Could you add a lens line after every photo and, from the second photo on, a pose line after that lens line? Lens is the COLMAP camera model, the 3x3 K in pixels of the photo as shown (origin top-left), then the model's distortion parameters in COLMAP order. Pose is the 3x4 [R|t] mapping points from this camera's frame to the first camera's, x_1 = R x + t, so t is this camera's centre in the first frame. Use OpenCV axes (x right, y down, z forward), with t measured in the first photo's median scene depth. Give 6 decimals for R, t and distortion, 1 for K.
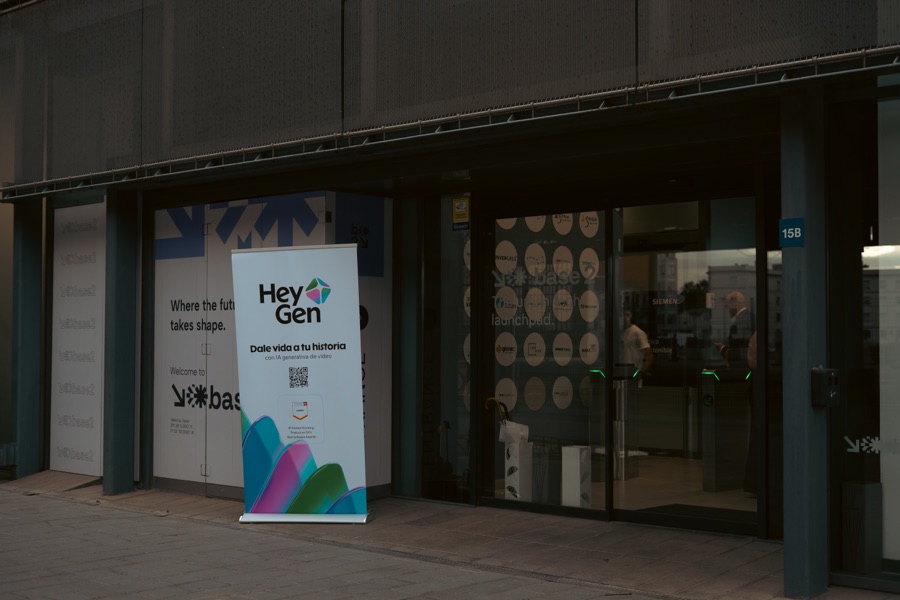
lens RADIAL K [[1303.3, 0, 452.2], [0, 1303.3, 300.7], [0, 0, 1]] dist [-0.008736, 0.000000]
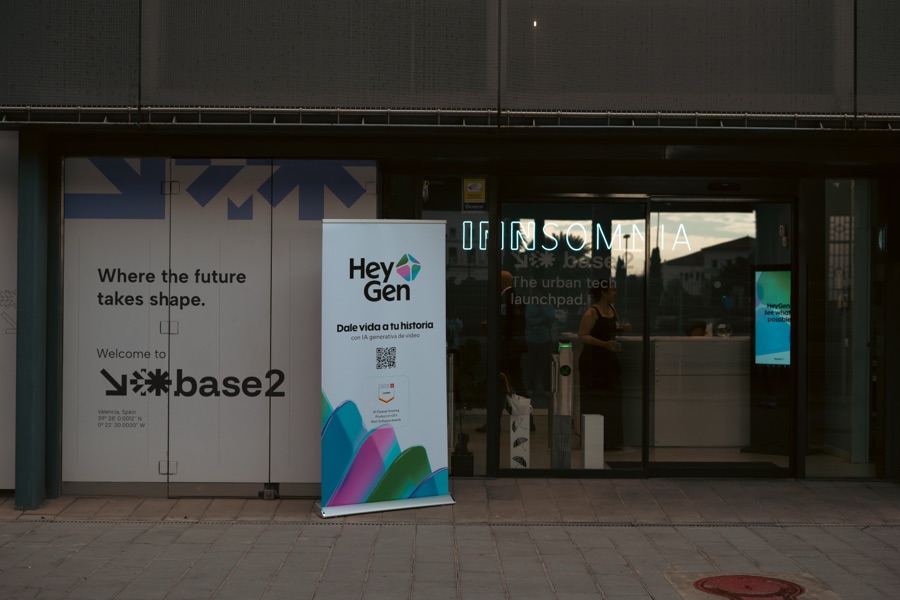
lens RADIAL K [[1303.3, 0, 452.3], [0, 1303.3, 300.7], [0, 0, 1]] dist [-0.008736, 0.000000]
pose [[0.719293, 0.008658, 0.694653, -0.727885], [-0.027764, 0.999482, 0.016292, 0.000368], [-0.694152, -0.031006, 0.719161, 0.281374]]
